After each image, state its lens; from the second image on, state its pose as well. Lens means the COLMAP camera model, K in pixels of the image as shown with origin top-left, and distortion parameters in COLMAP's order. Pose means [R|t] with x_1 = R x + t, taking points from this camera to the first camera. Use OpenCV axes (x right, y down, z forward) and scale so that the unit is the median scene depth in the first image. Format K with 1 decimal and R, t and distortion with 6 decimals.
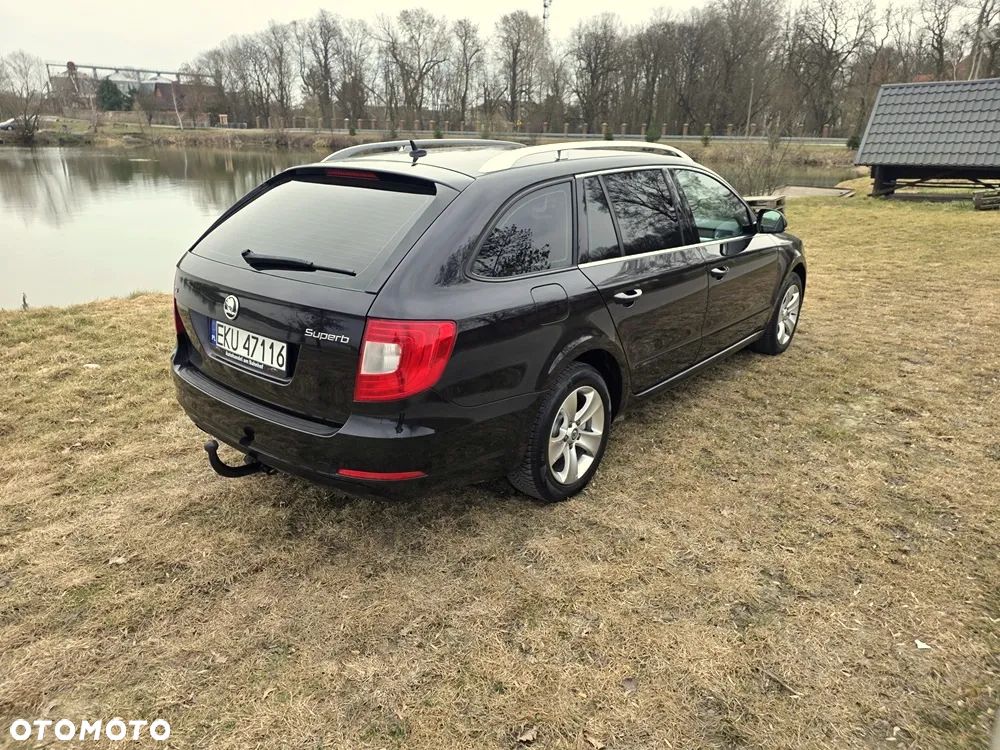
lens RADIAL K [[658.2, 0, 495.8], [0, 658.2, 374.8], [0, 0, 1]] dist [0.058614, -0.039972]
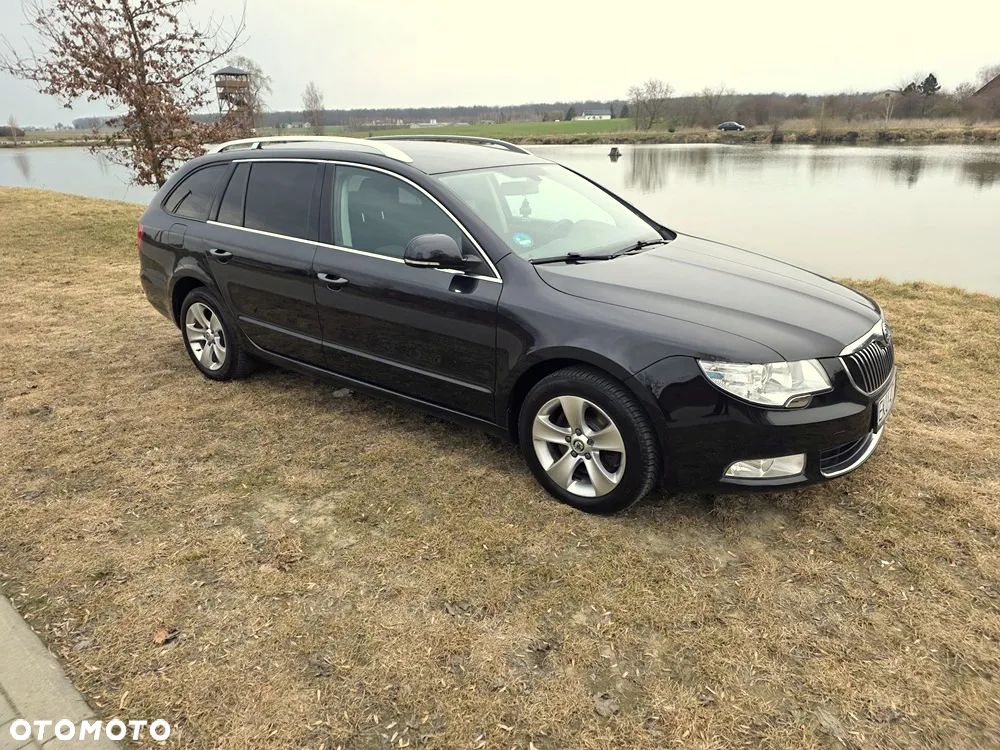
lens RADIAL K [[656.1, 0, 507.5], [0, 656.1, 370.7], [0, 0, 1]] dist [0.052589, -0.030375]
pose [[0.058233, 0.325269, -0.943827, 1.107293], [-0.323928, 0.900433, 0.290328, -0.339385], [0.944288, 0.288825, 0.157799, 0.991837]]
